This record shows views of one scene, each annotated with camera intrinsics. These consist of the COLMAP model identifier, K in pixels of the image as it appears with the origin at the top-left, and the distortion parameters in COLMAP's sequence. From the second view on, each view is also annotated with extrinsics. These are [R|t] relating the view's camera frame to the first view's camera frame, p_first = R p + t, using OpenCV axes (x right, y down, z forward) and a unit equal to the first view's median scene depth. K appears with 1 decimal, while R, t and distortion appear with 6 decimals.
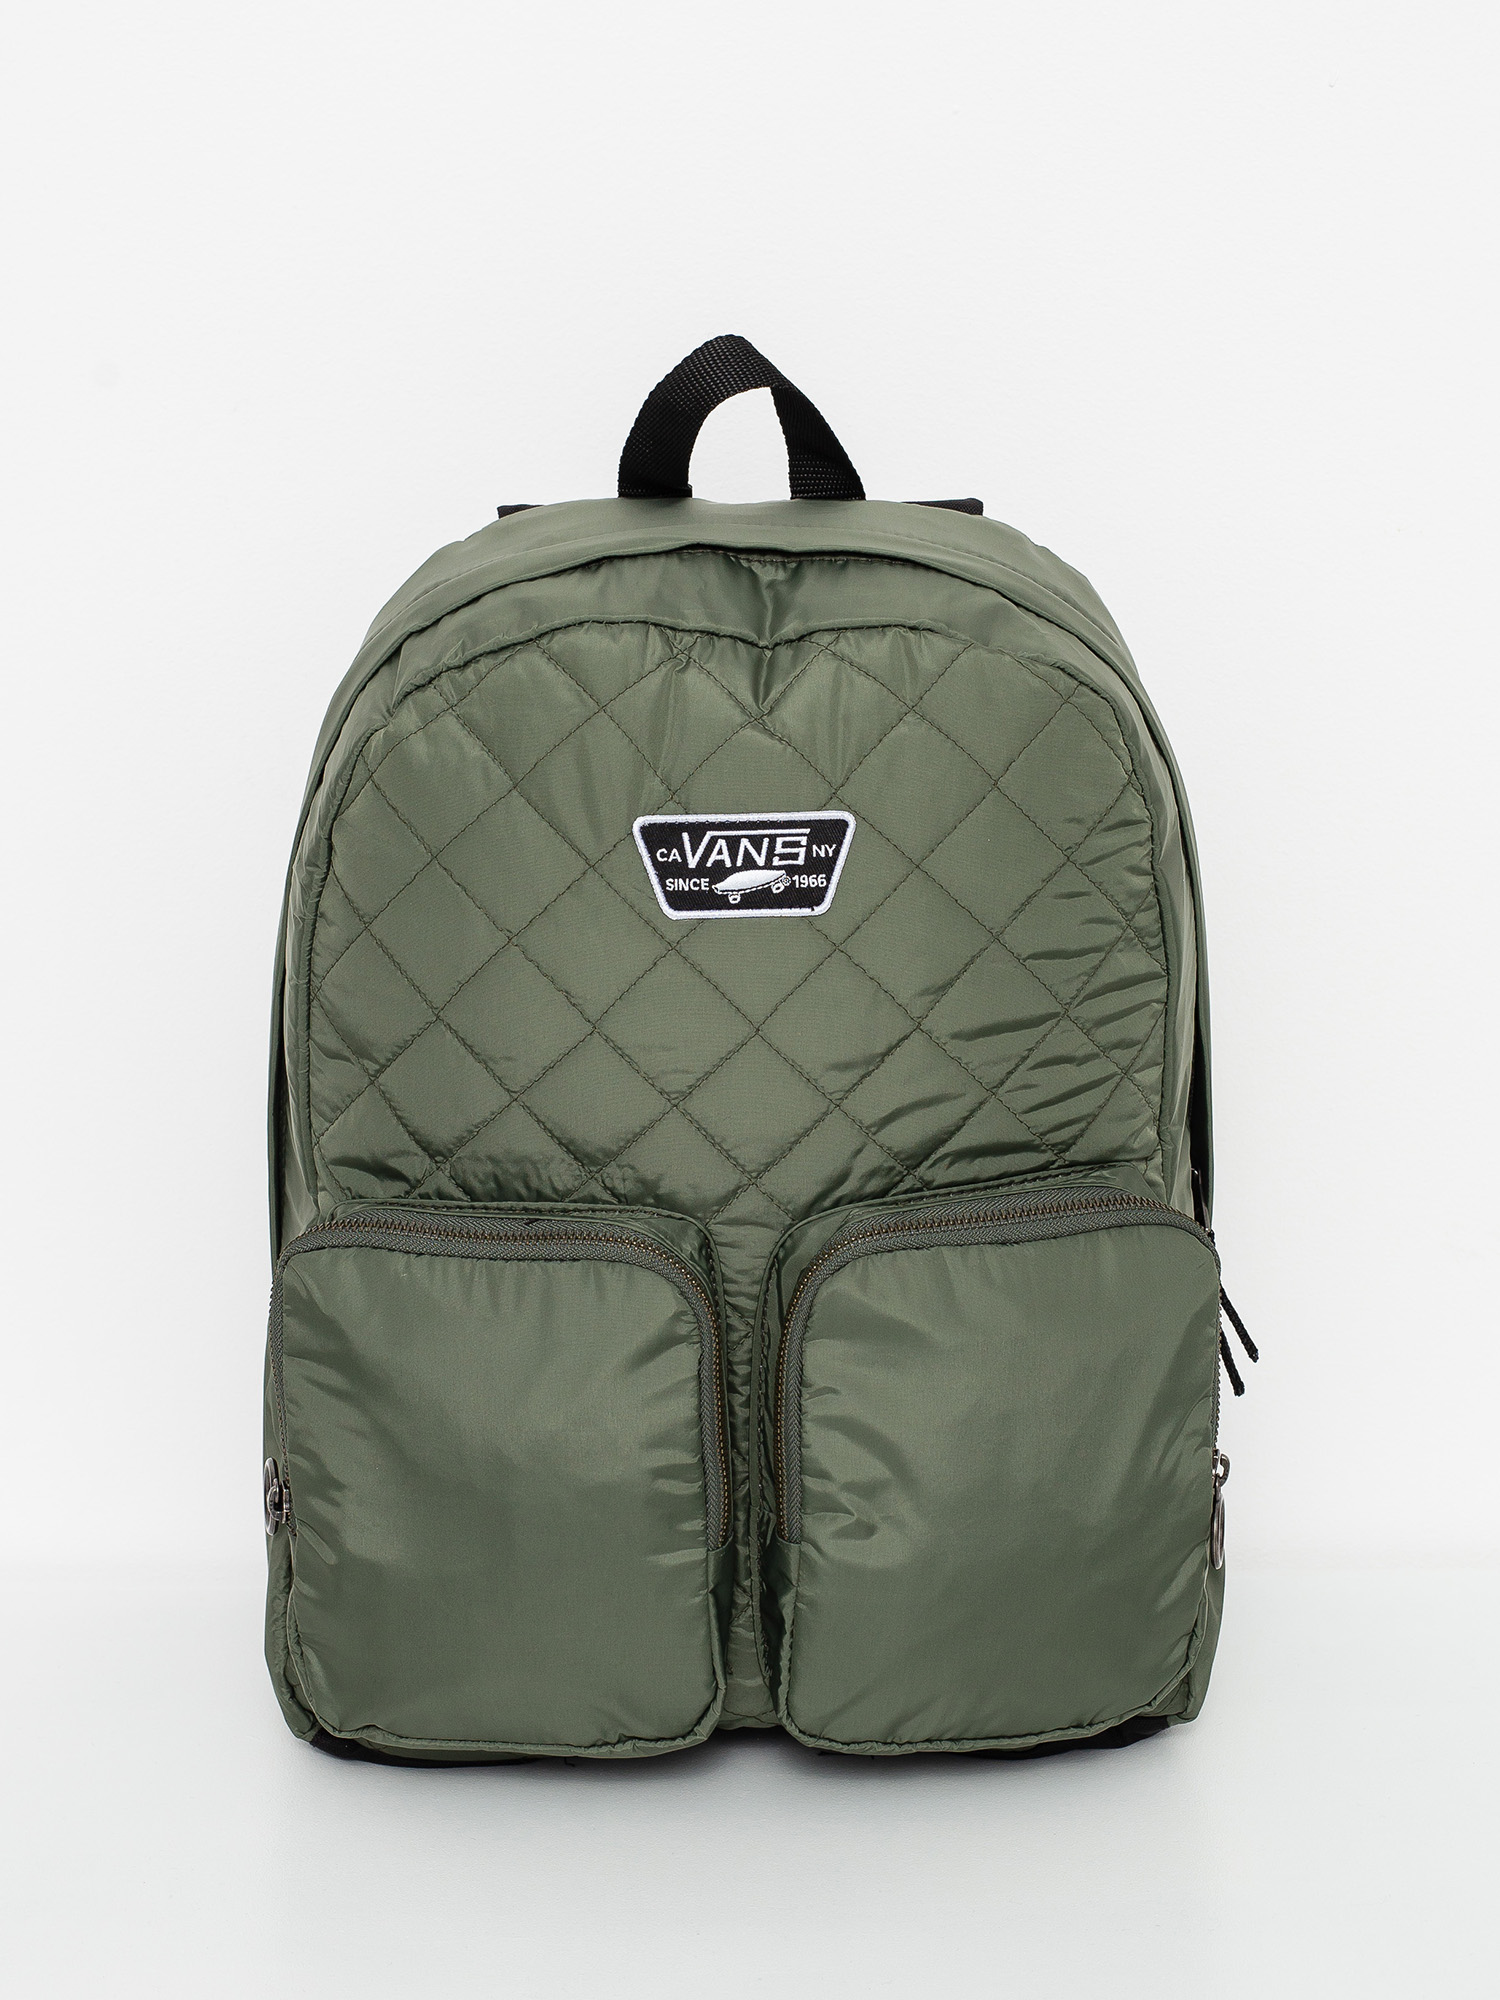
lens RADIAL K [[2531.2, 0, 751.2], [0, 2531.2, 1000.1], [0, 0, 1]] dist [0.021599, 0.000000]
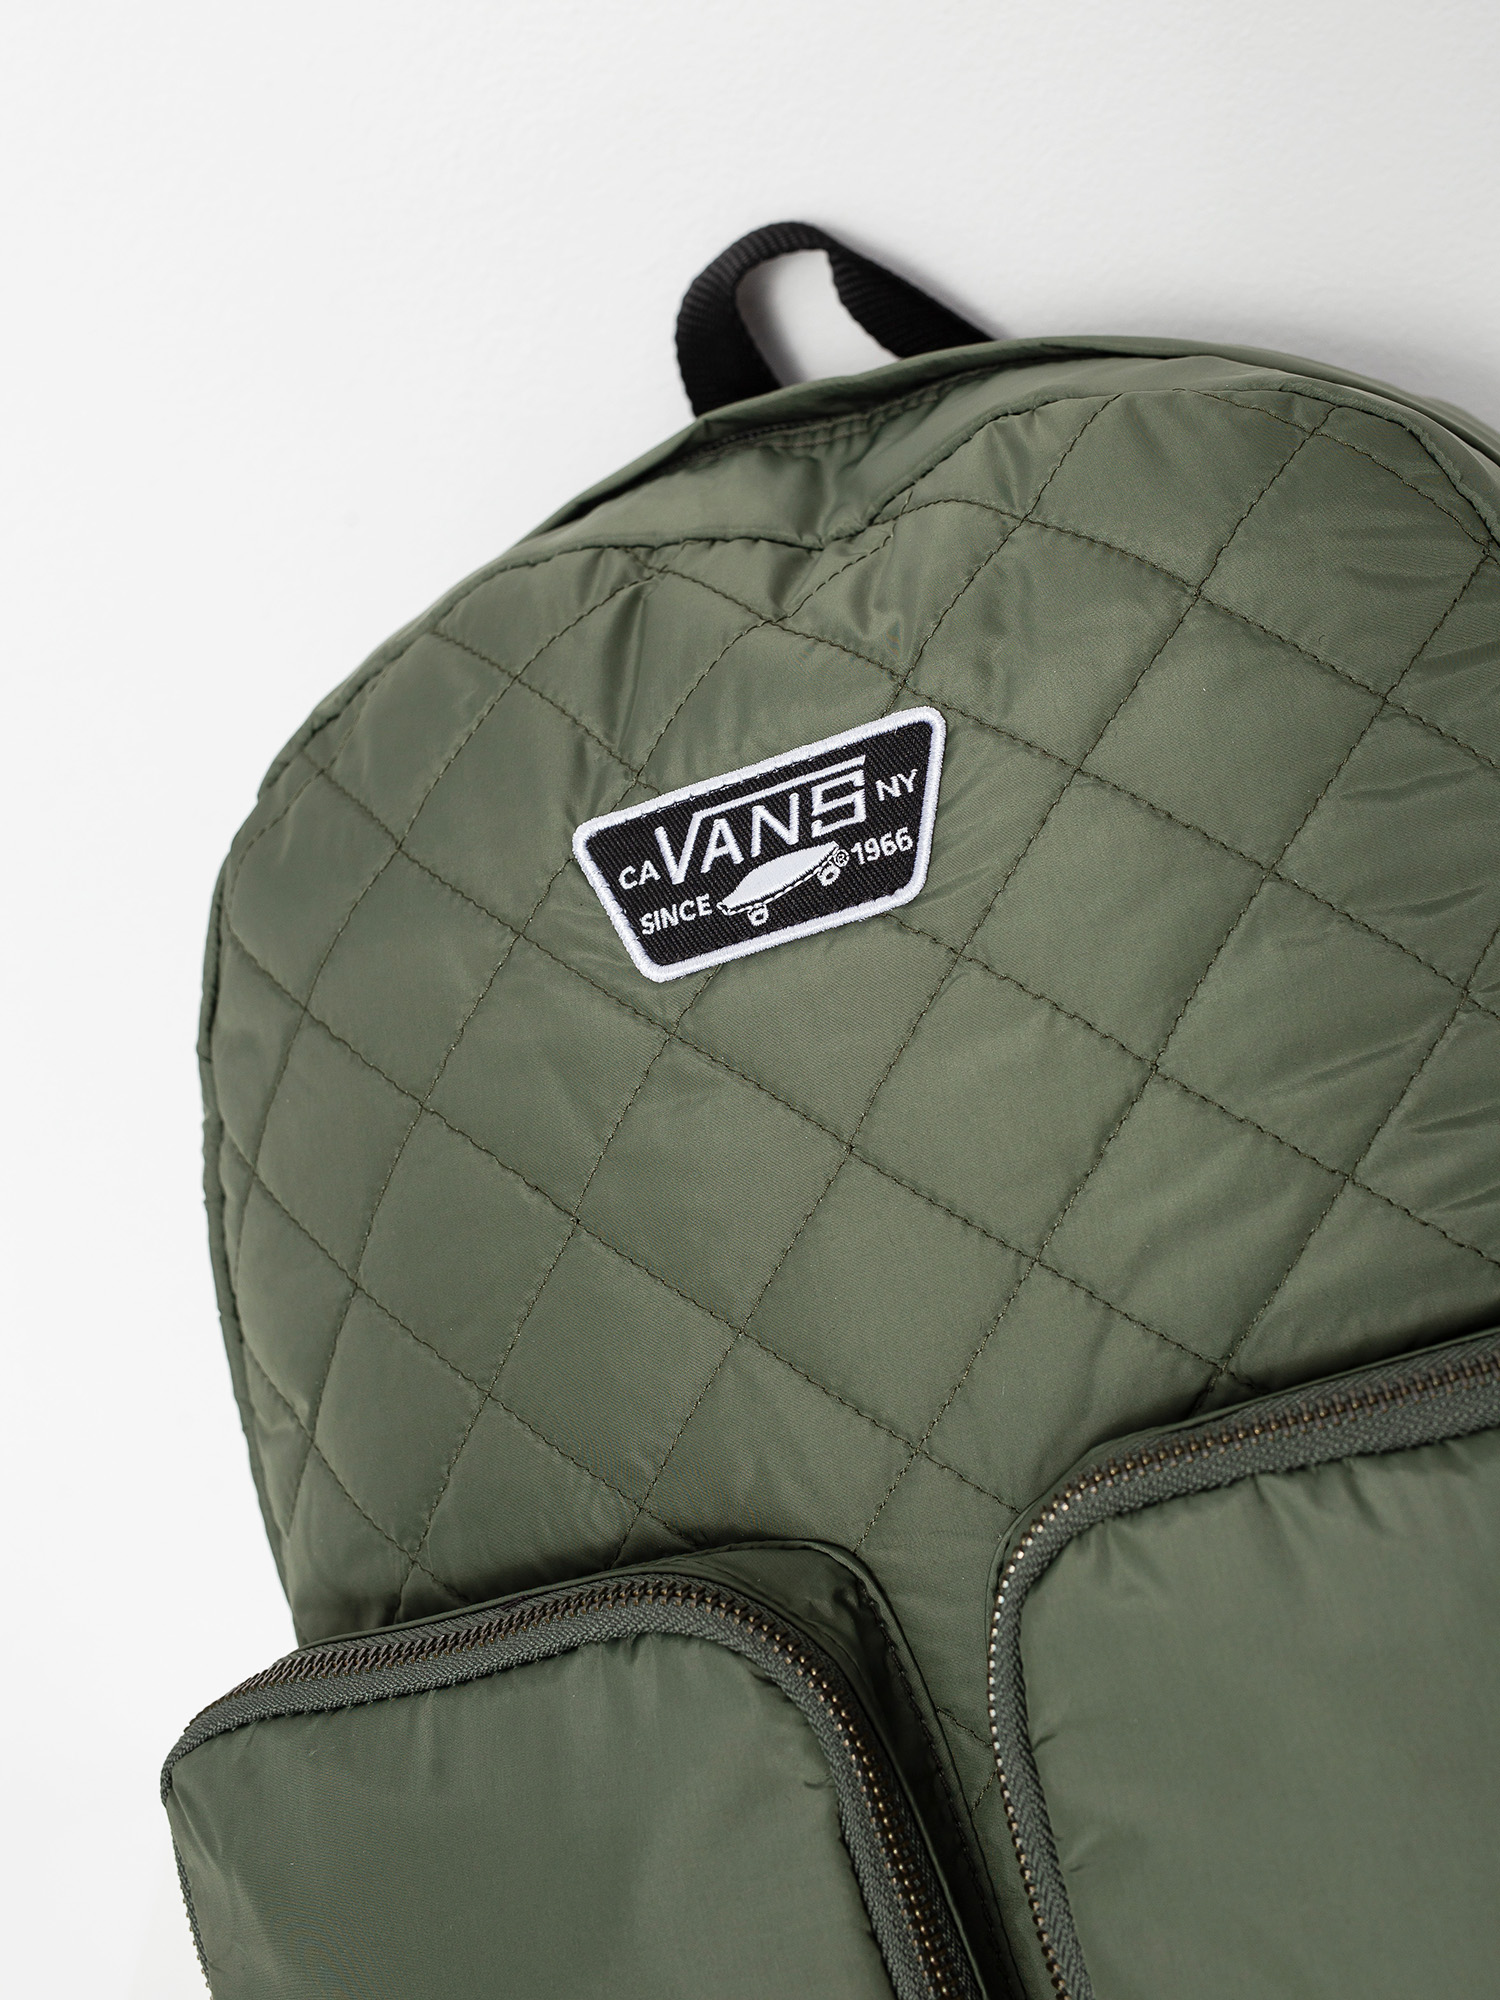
lens RADIAL K [[2531.2, 0, 747.8], [0, 2531.2, 1001.9], [0, 0, 1]] dist [0.021599, 0.000000]
pose [[0.947555, -0.231415, -0.220423, 0.104753], [0.184997, 0.959566, -0.212155, 0.090276], [0.260606, 0.160251, 0.952052, 0.492854]]
